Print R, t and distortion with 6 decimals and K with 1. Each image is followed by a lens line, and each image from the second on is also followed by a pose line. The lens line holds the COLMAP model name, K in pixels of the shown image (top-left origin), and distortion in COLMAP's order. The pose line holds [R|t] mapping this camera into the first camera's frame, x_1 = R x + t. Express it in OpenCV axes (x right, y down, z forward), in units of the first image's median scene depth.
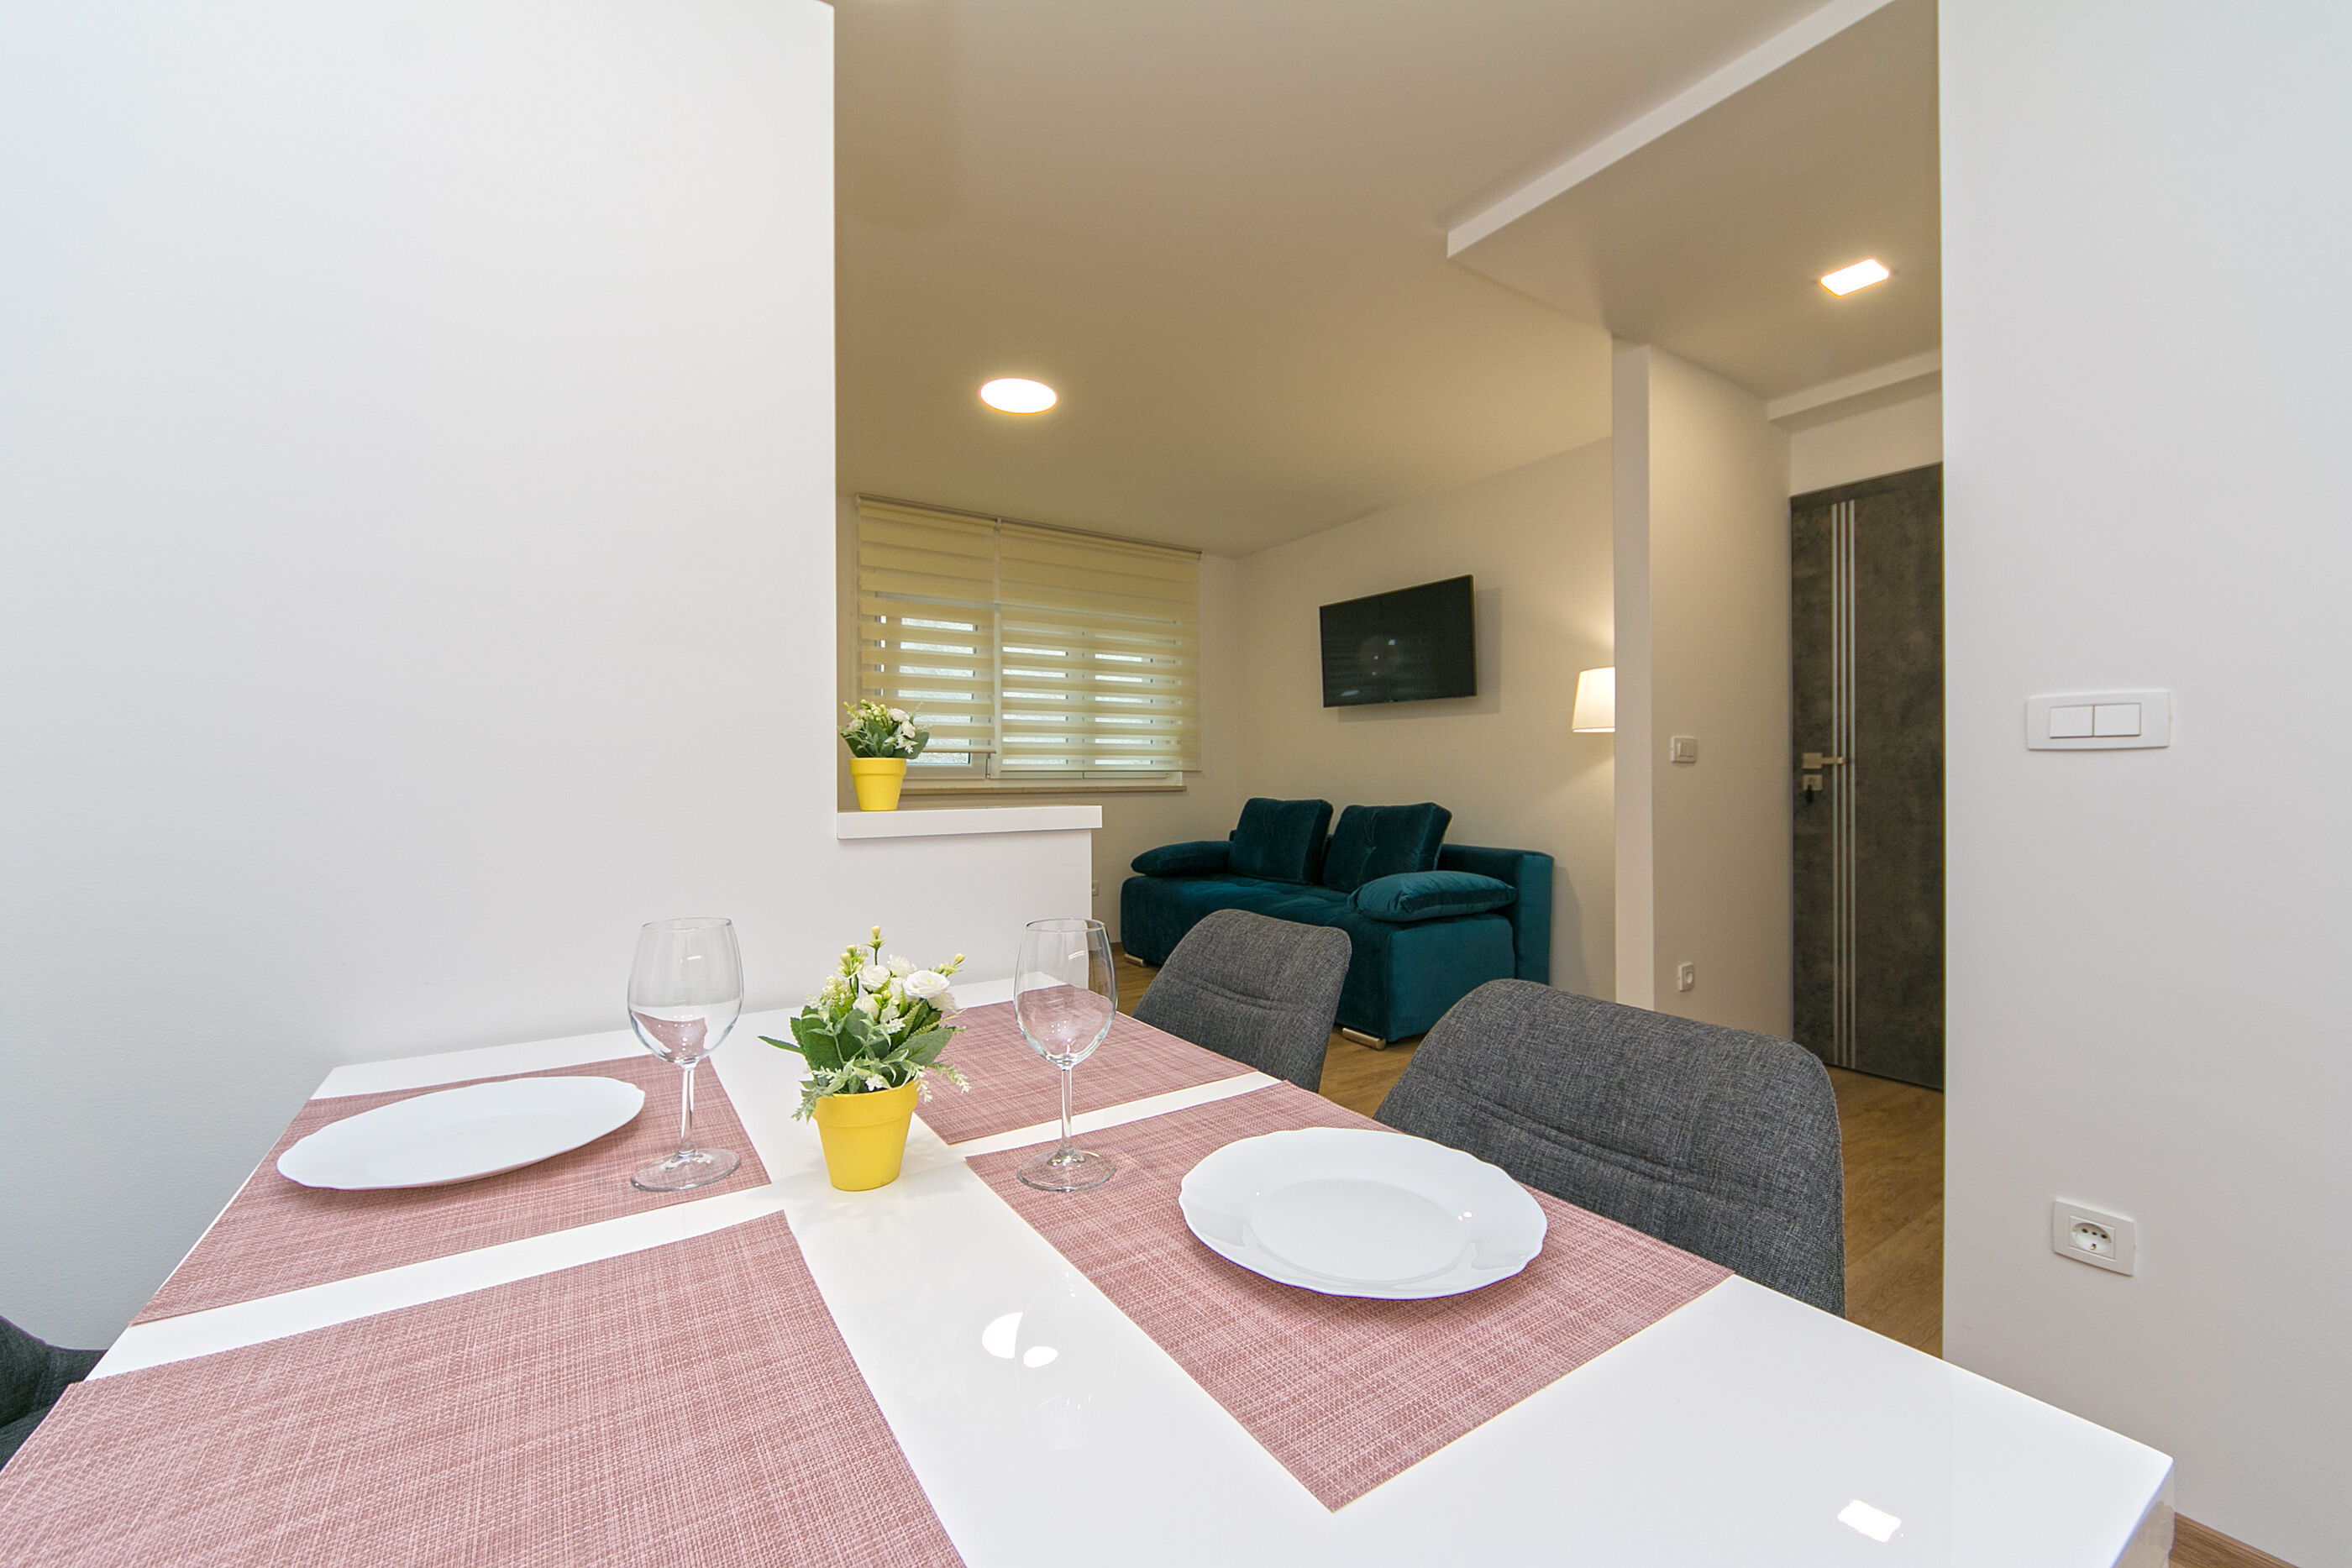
lens RADIAL K [[897.6, 0, 1135.9], [0, 897.6, 778.2], [0, 0, 1]] dist [0.002565, -0.002514]
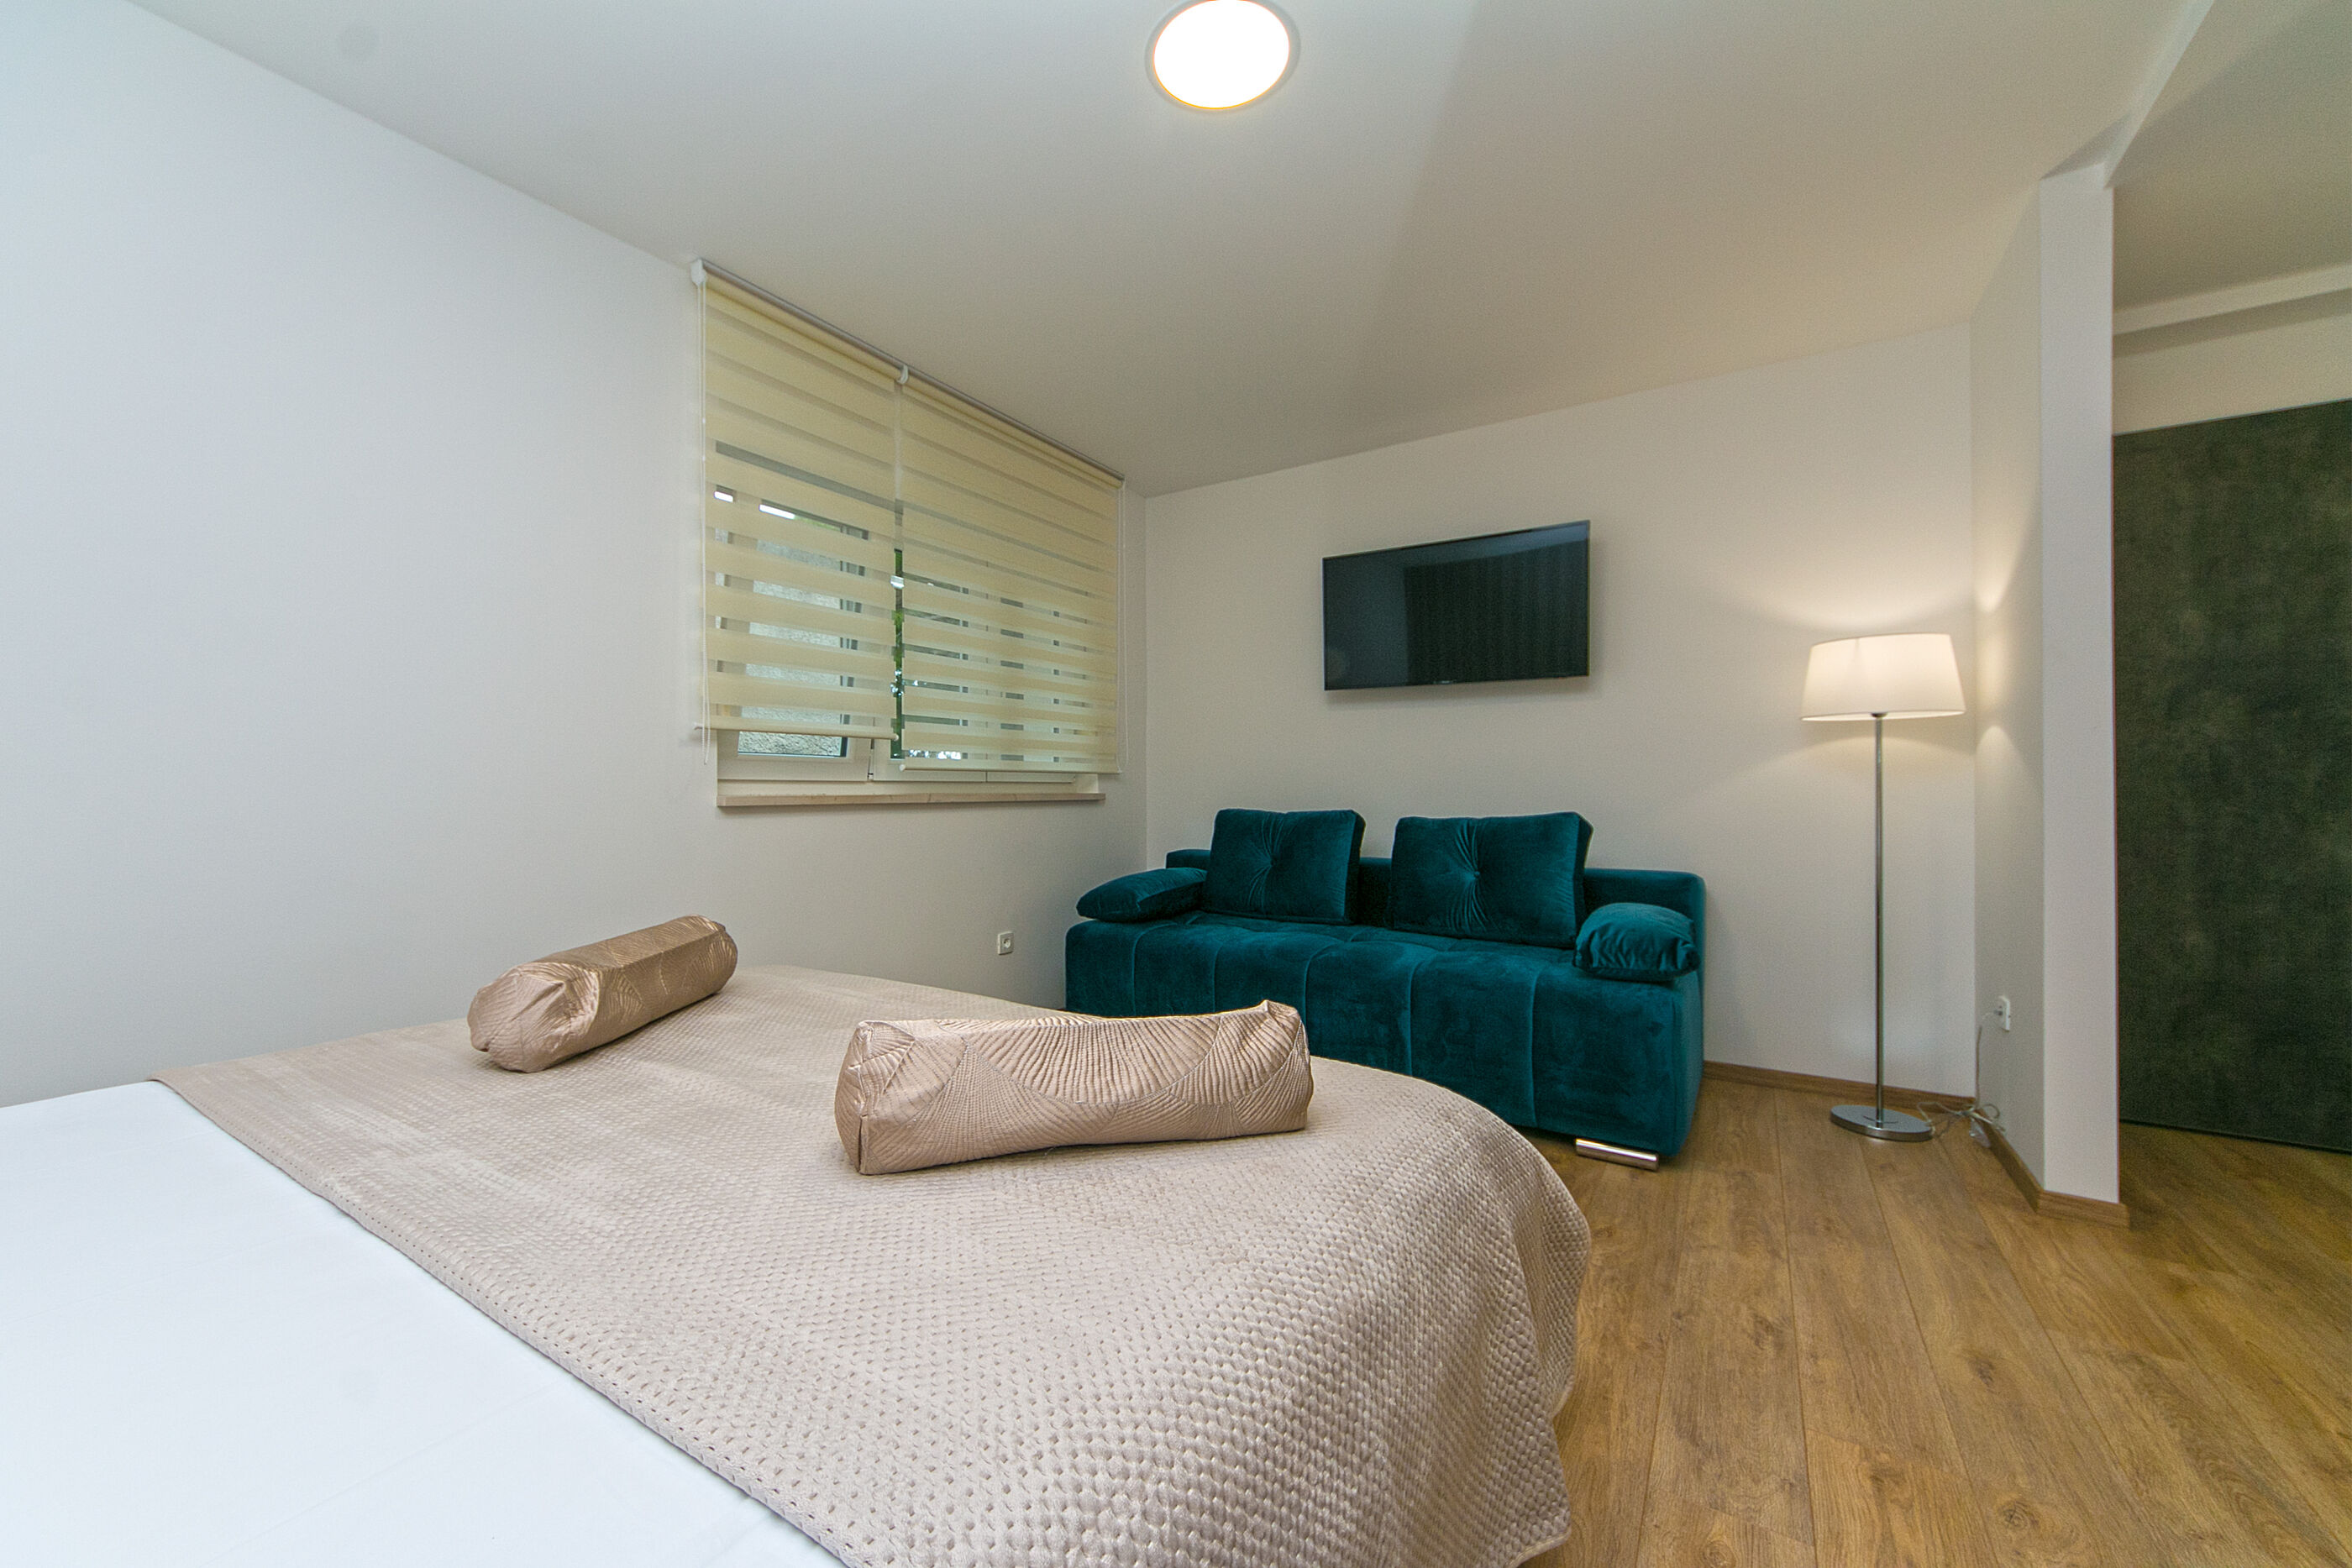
lens RADIAL K [[897.6, 0, 1046.1], [0, 897.6, 780.0], [0, 0, 1]] dist [0.002565, -0.002514]
pose [[0.923701, 0.009540, 0.382996, -0.301286], [-0.002280, 0.999809, -0.019406, 0.013032], [-0.383108, 0.017053, 0.923546, 0.384484]]
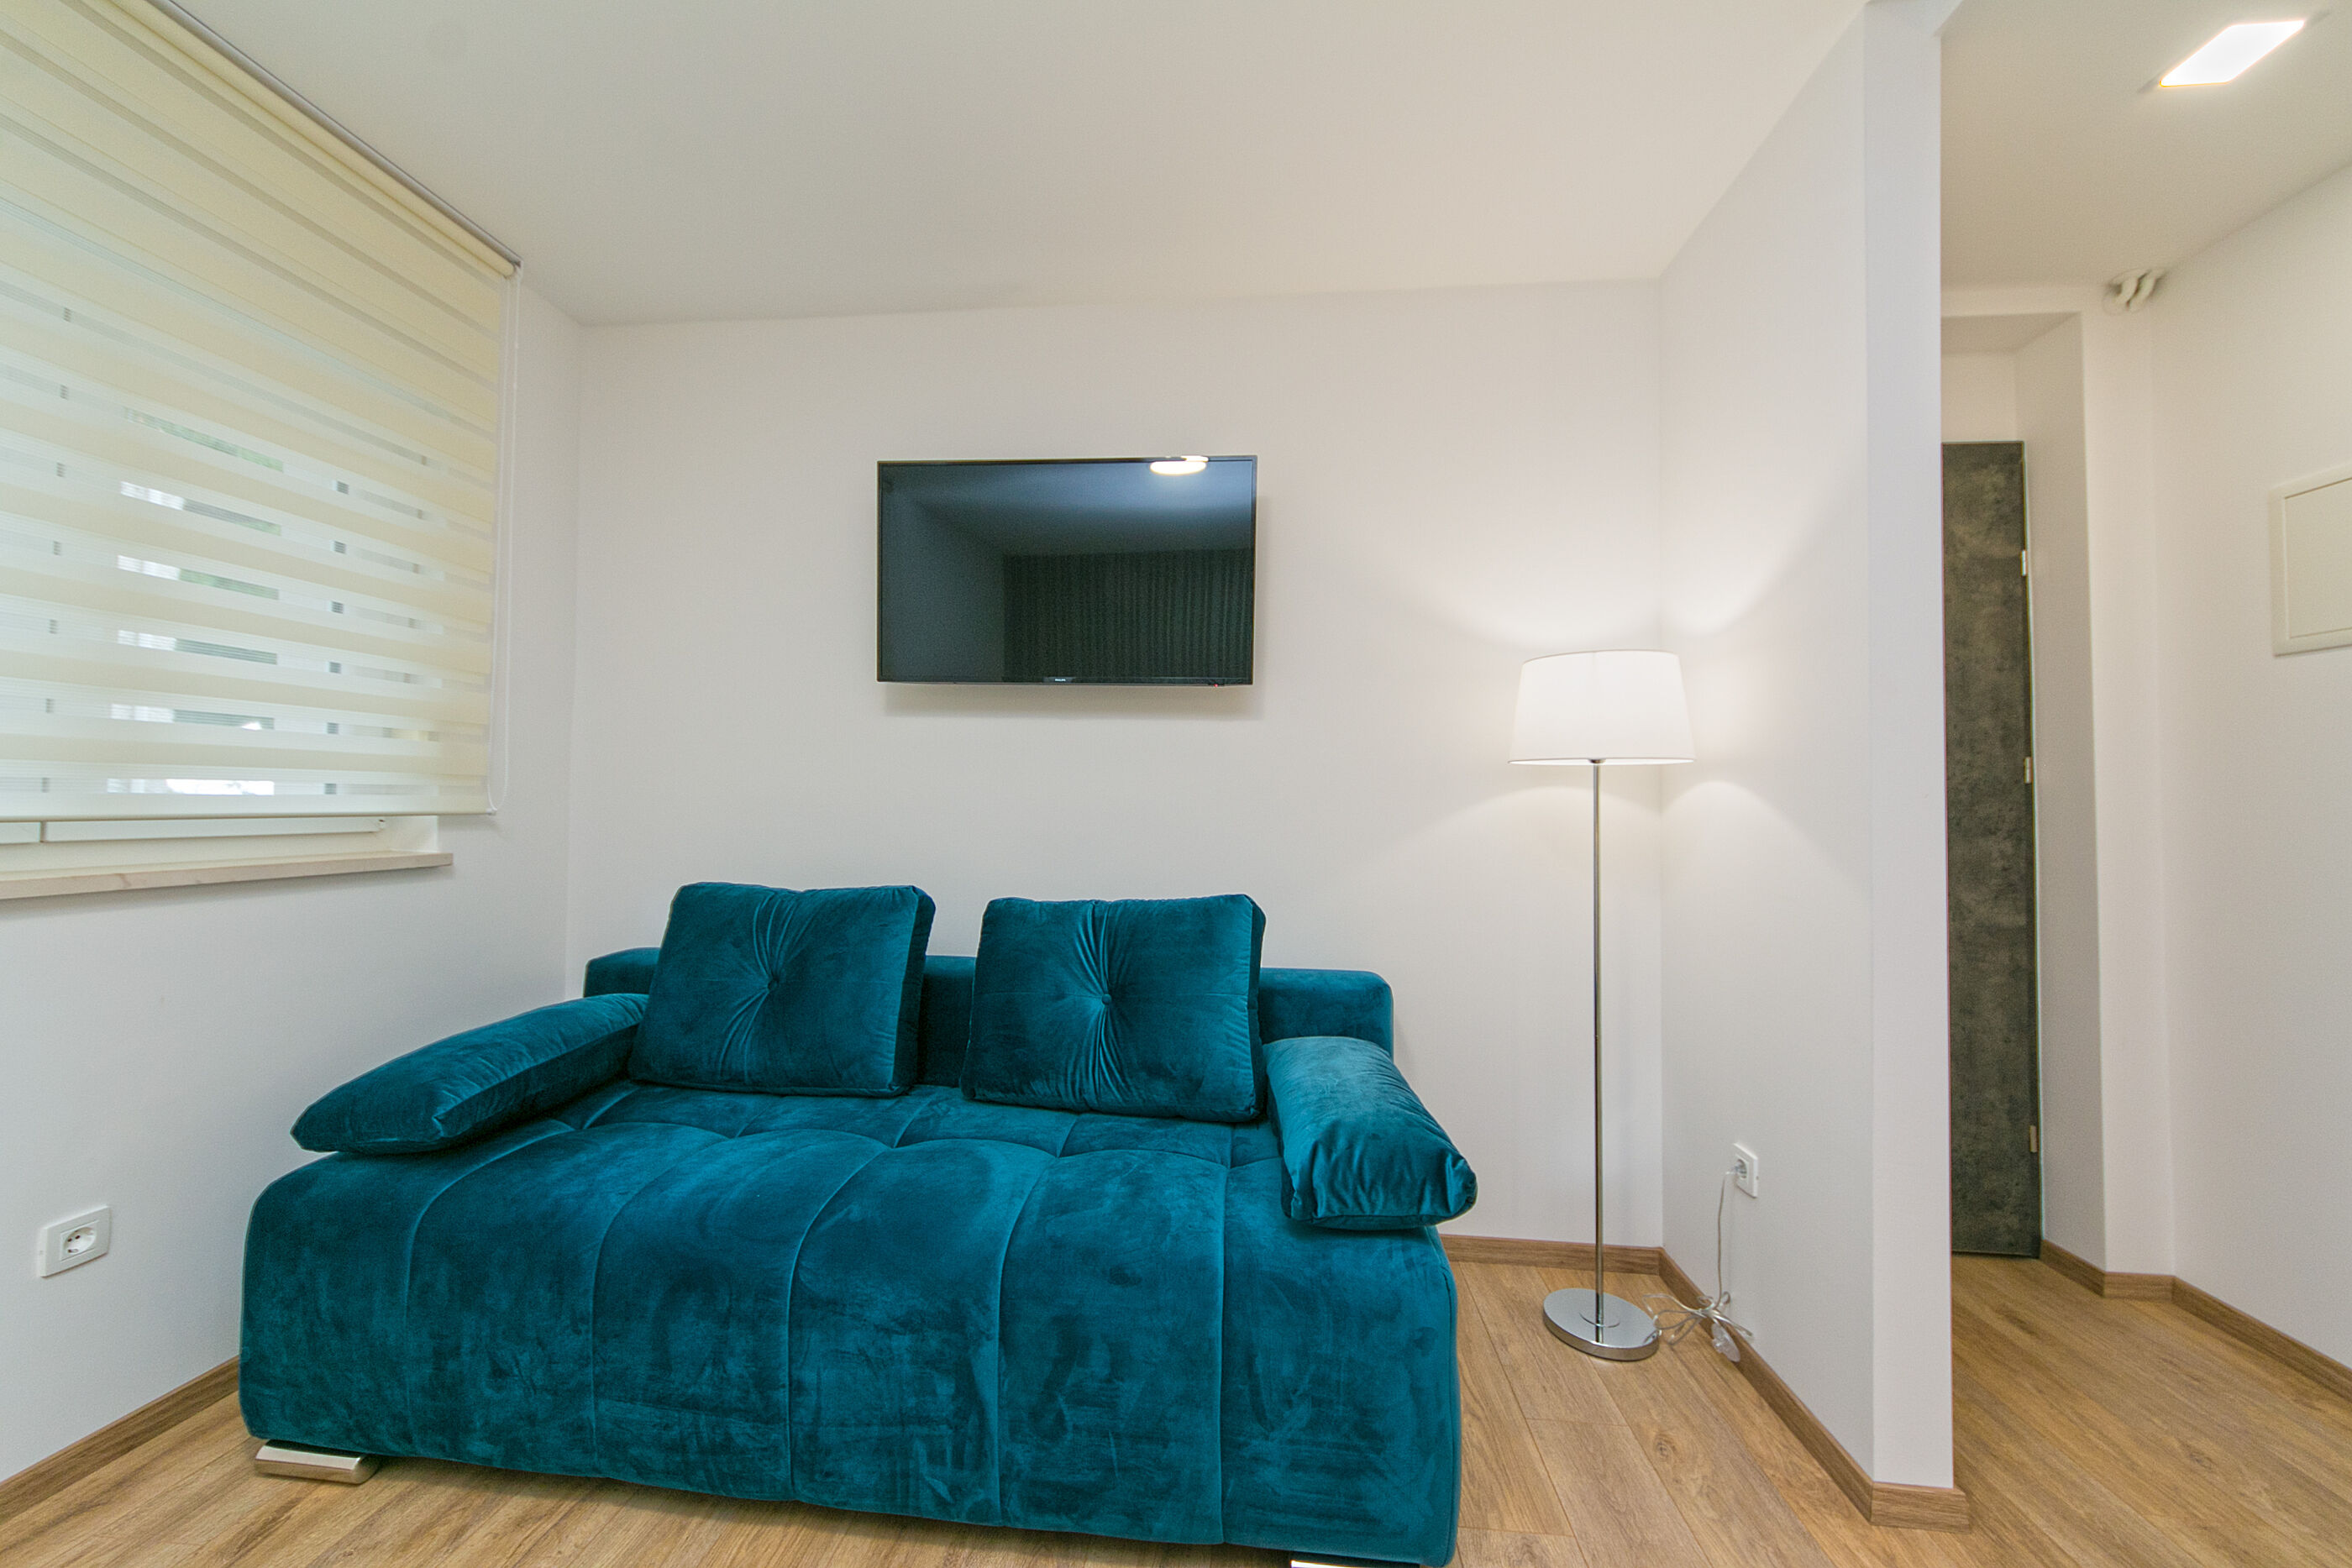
lens RADIAL K [[897.6, 0, 1120.5], [0, 897.6, 779.4], [0, 0, 1]] dist [0.002565, -0.002514]
pose [[0.618752, 0.024816, 0.785195, -0.074717], [-0.009101, 0.999660, -0.024422, -0.018068], [-0.785534, 0.007965, 0.618767, 0.614097]]
